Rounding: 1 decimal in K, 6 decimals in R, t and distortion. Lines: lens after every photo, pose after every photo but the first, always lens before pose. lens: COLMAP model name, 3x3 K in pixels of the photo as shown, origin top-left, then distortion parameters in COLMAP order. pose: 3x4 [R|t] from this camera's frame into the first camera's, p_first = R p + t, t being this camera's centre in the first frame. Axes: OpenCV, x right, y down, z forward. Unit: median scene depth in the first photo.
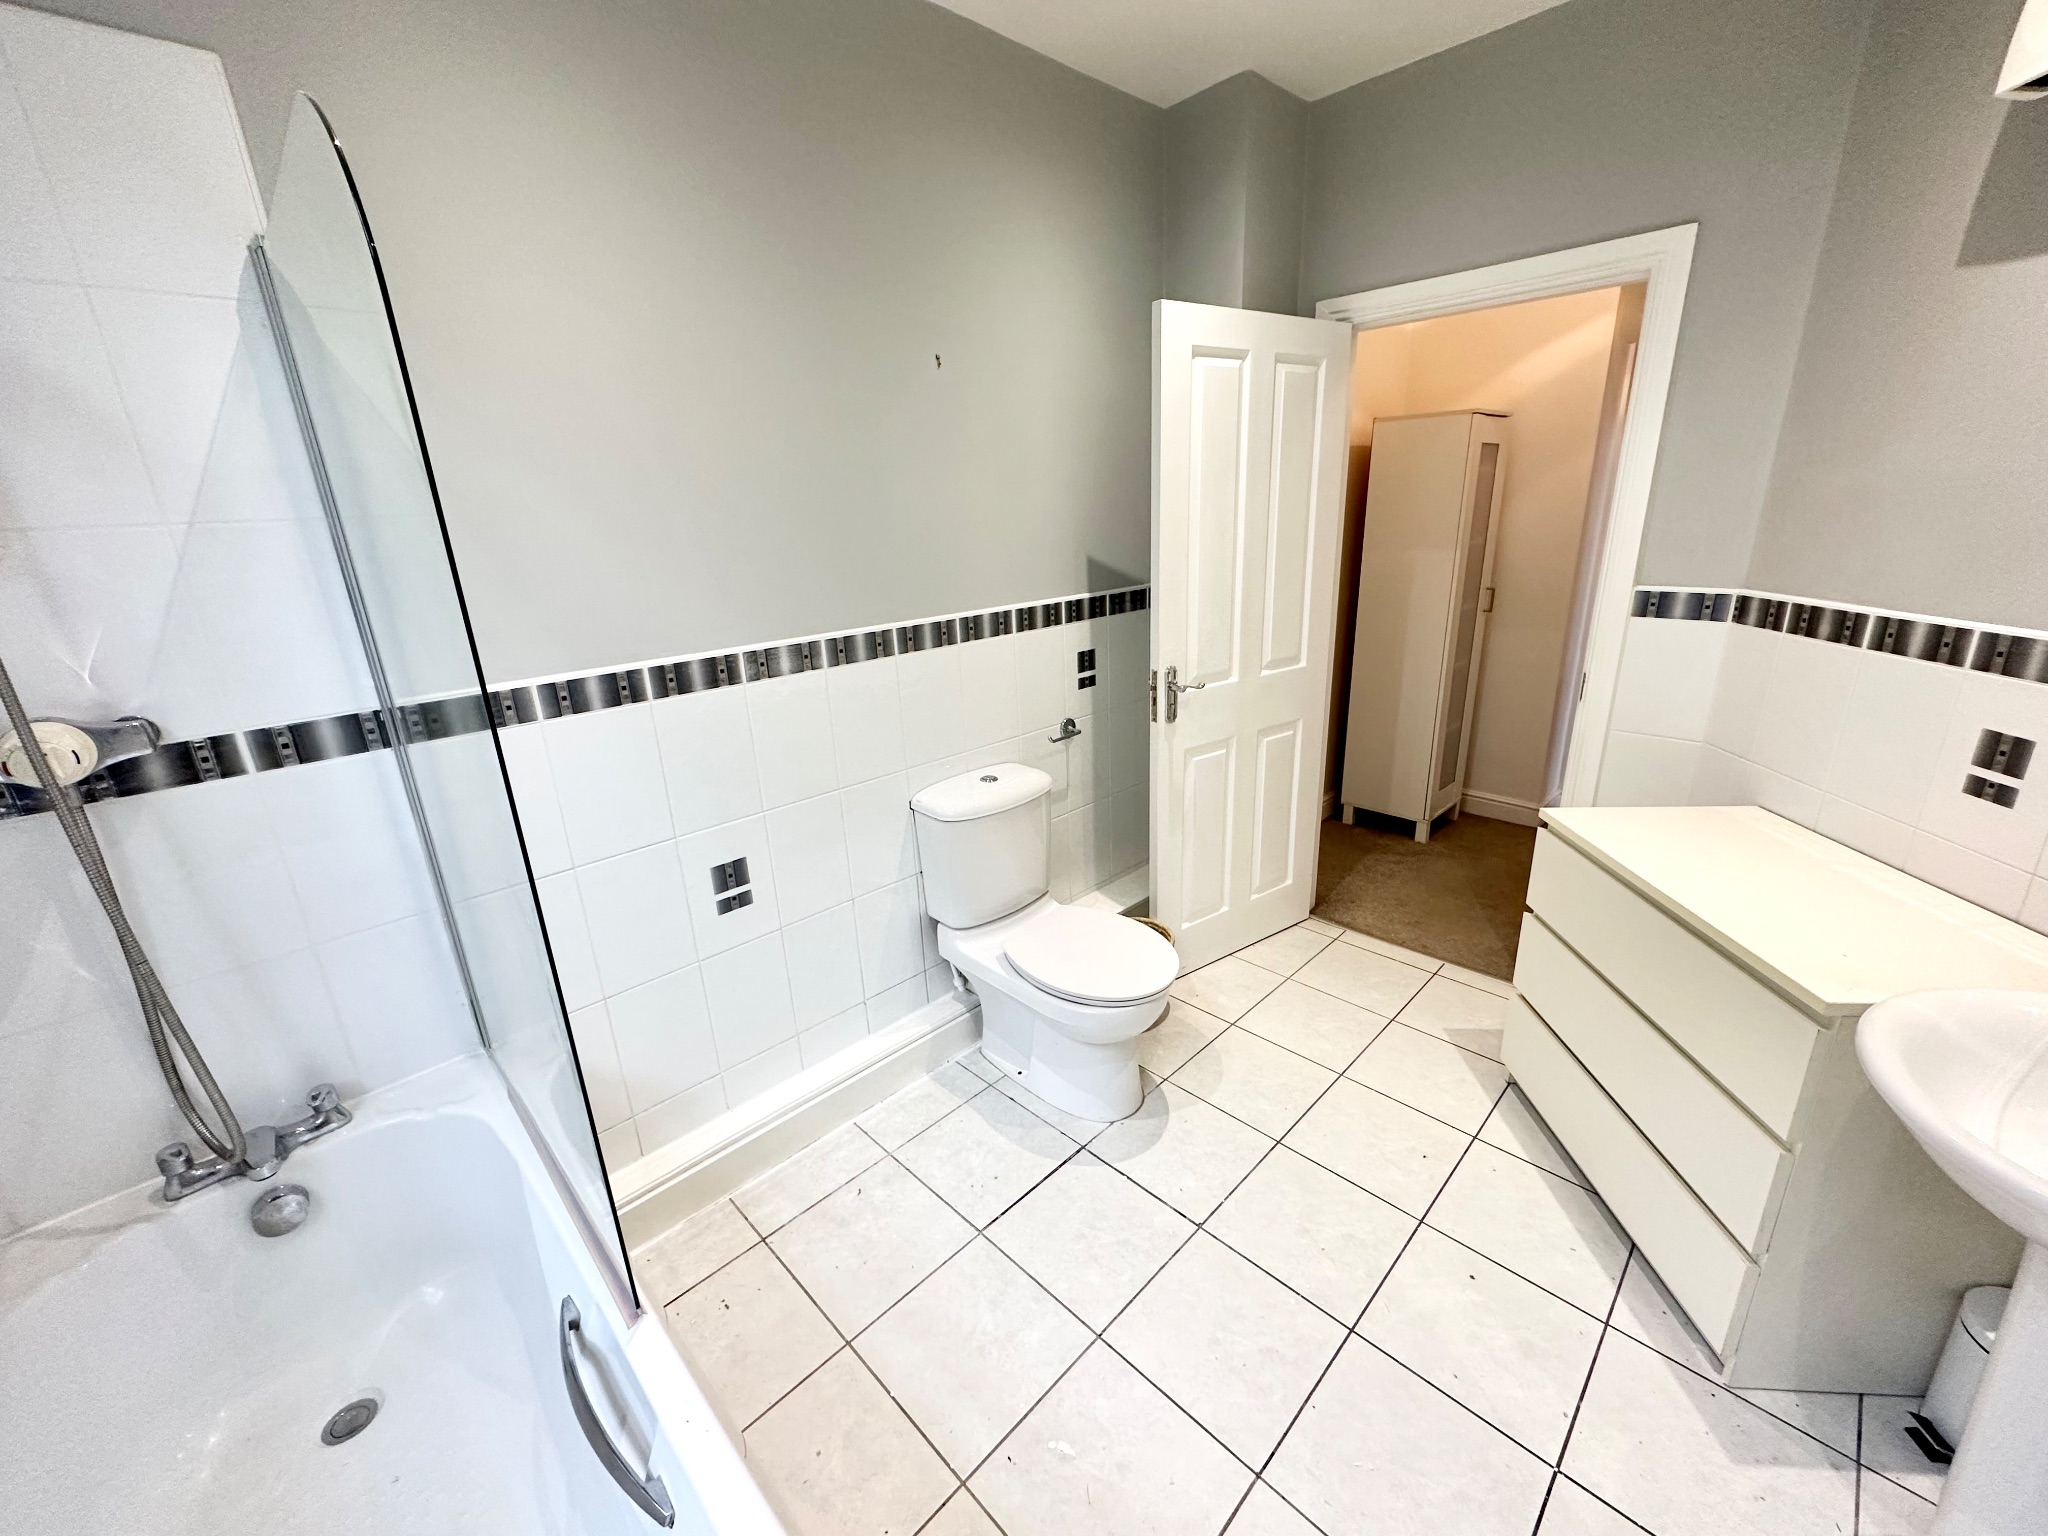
lens RADIAL K [[813.7, 0, 1027.7], [0, 813.7, 757.8], [0, 0, 1]] dist [-0.007221, 0.000851]
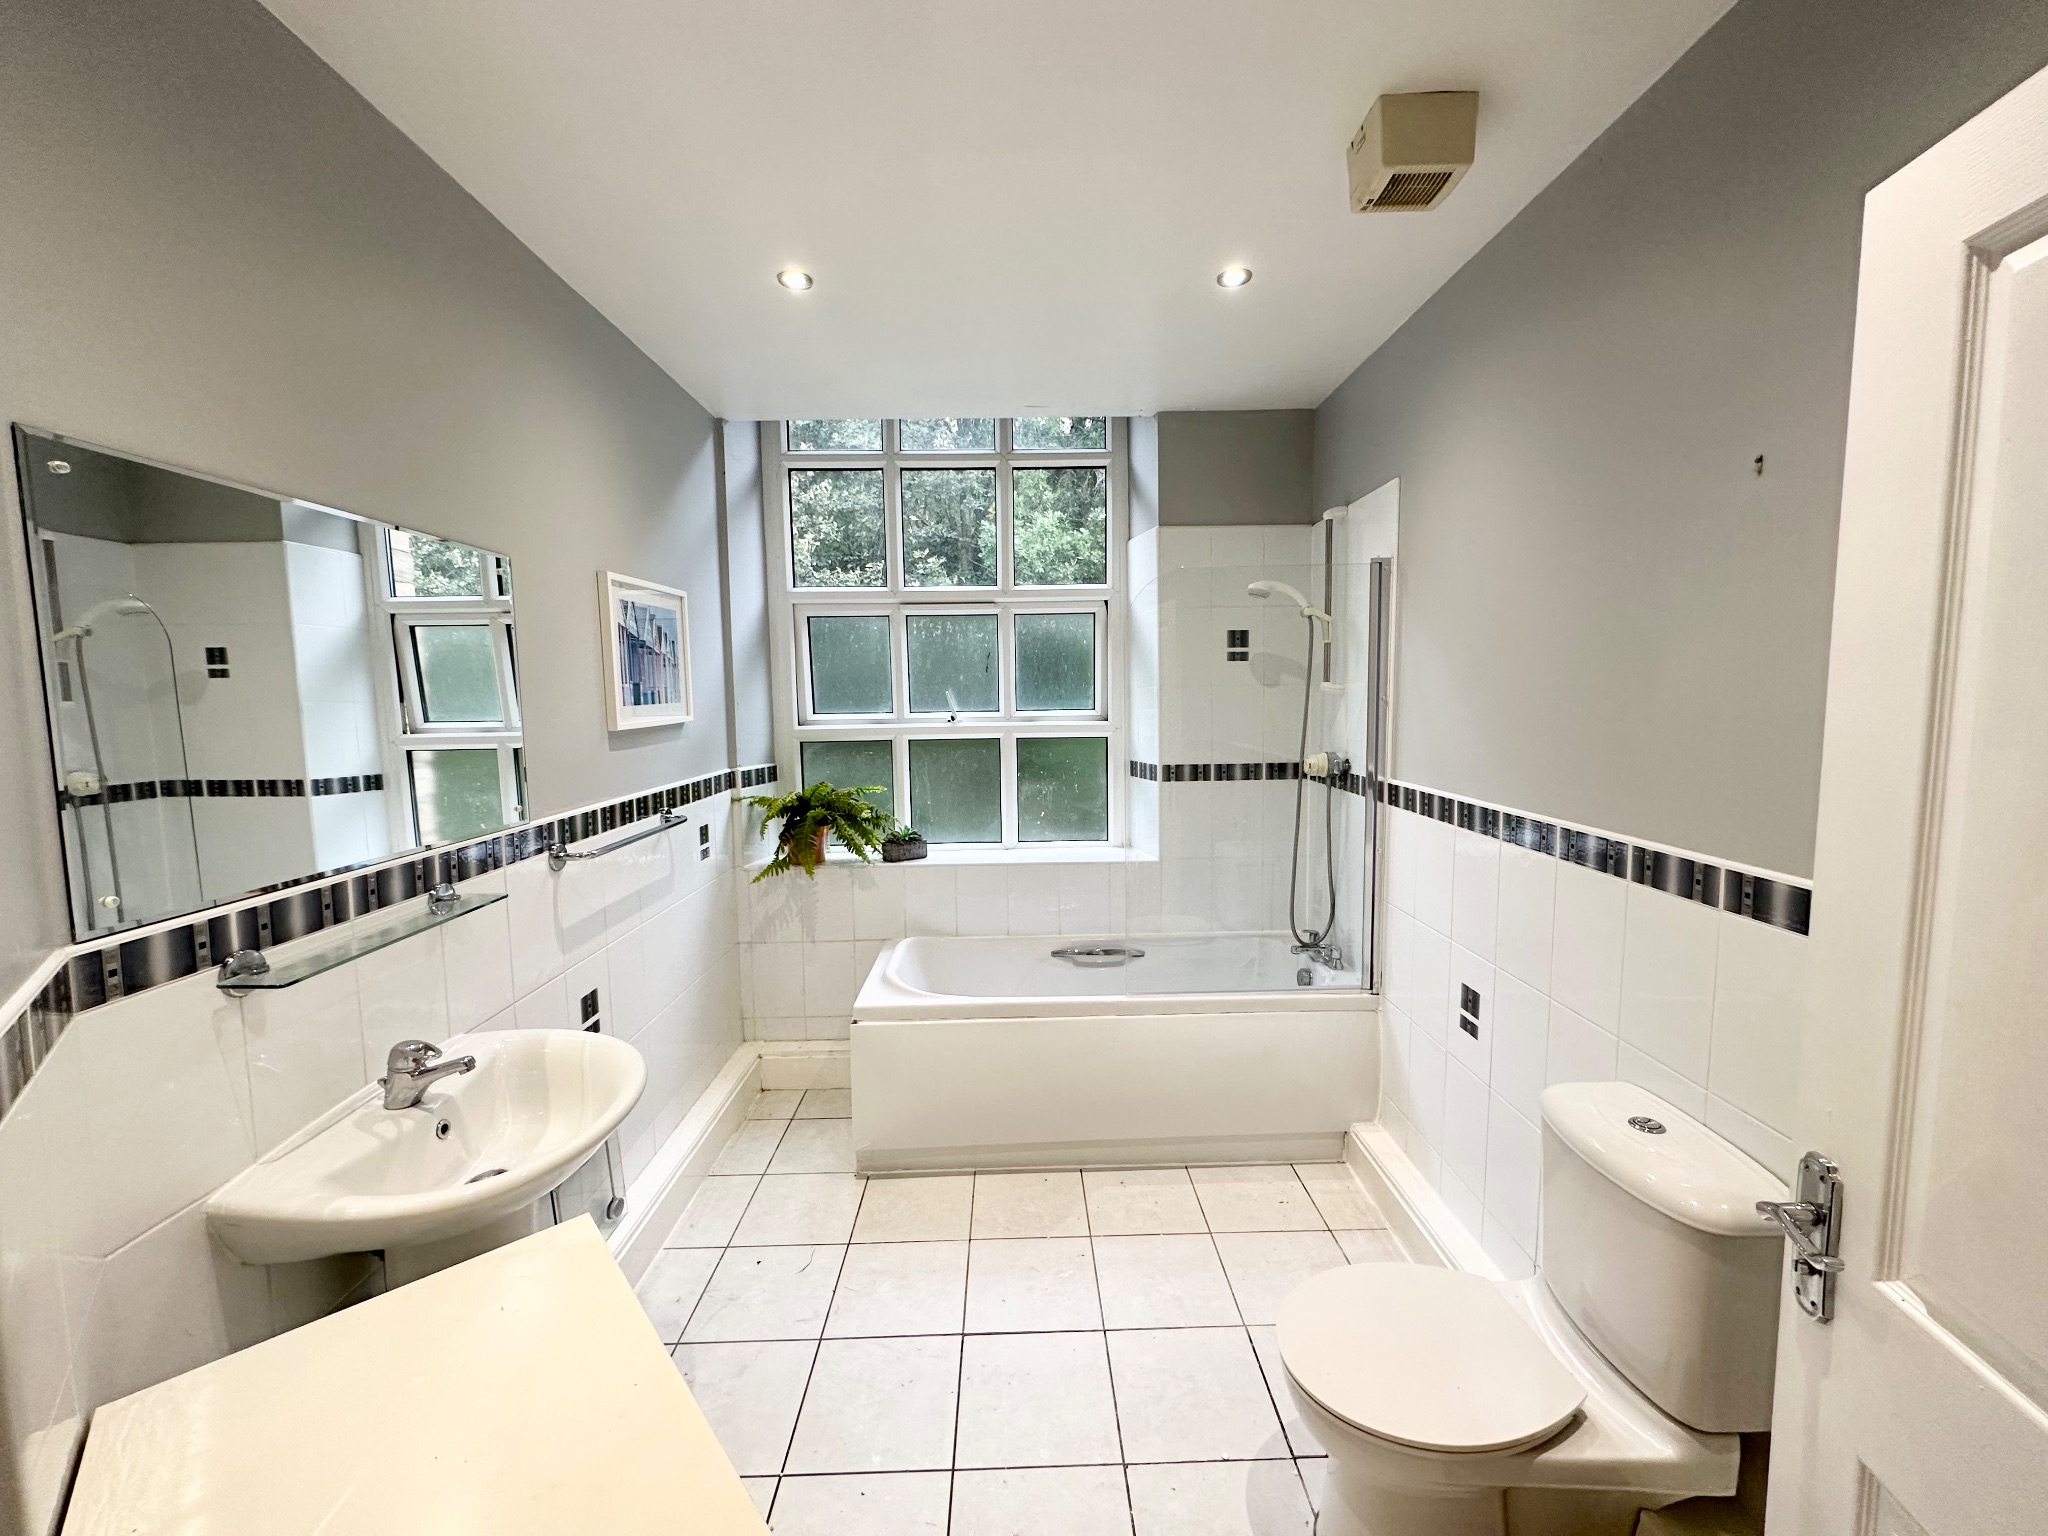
lens RADIAL K [[813.7, 0, 1026.2], [0, 813.7, 763.0], [0, 0, 1]] dist [-0.007221, 0.000851]
pose [[-0.694825, 0.101361, -0.712001, 0.807776], [-0.192677, 0.927590, 0.320081, -0.392114], [0.692888, 0.359586, -0.624983, 1.152644]]
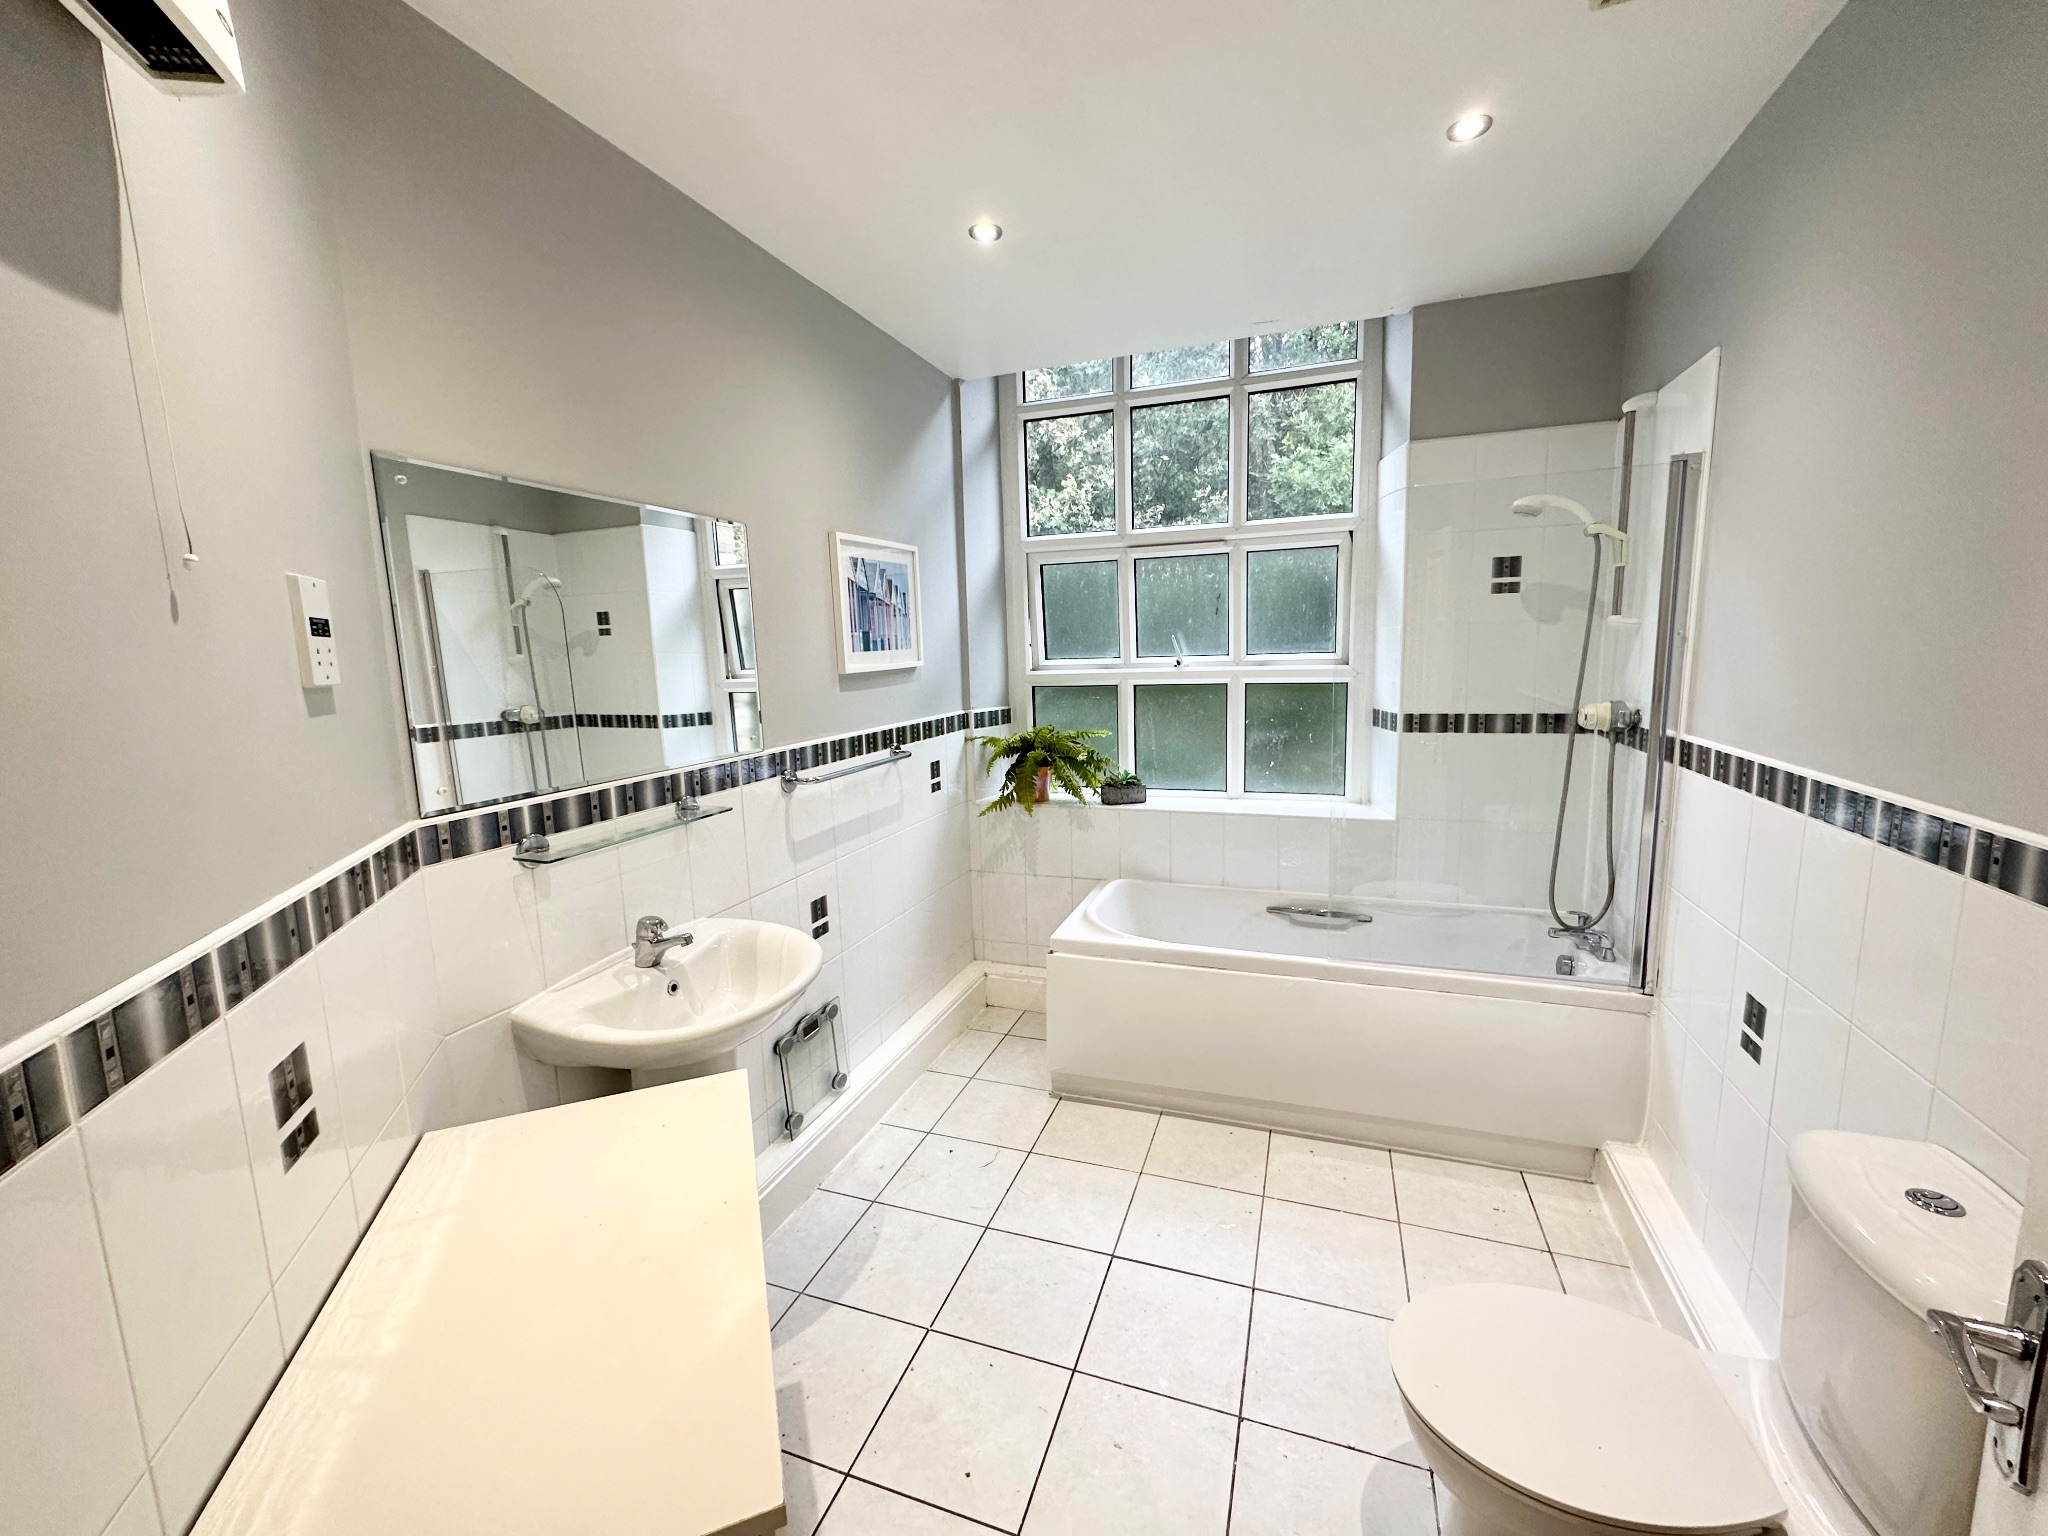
lens RADIAL K [[813.7, 0, 1022.5], [0, 813.7, 763.9], [0, 0, 1]] dist [-0.007221, 0.000851]
pose [[-0.905437, 0.114985, -0.408611, 0.673763], [-0.079252, 0.899893, 0.428848, -0.409739], [0.417018, 0.420678, -0.805684, 1.256764]]
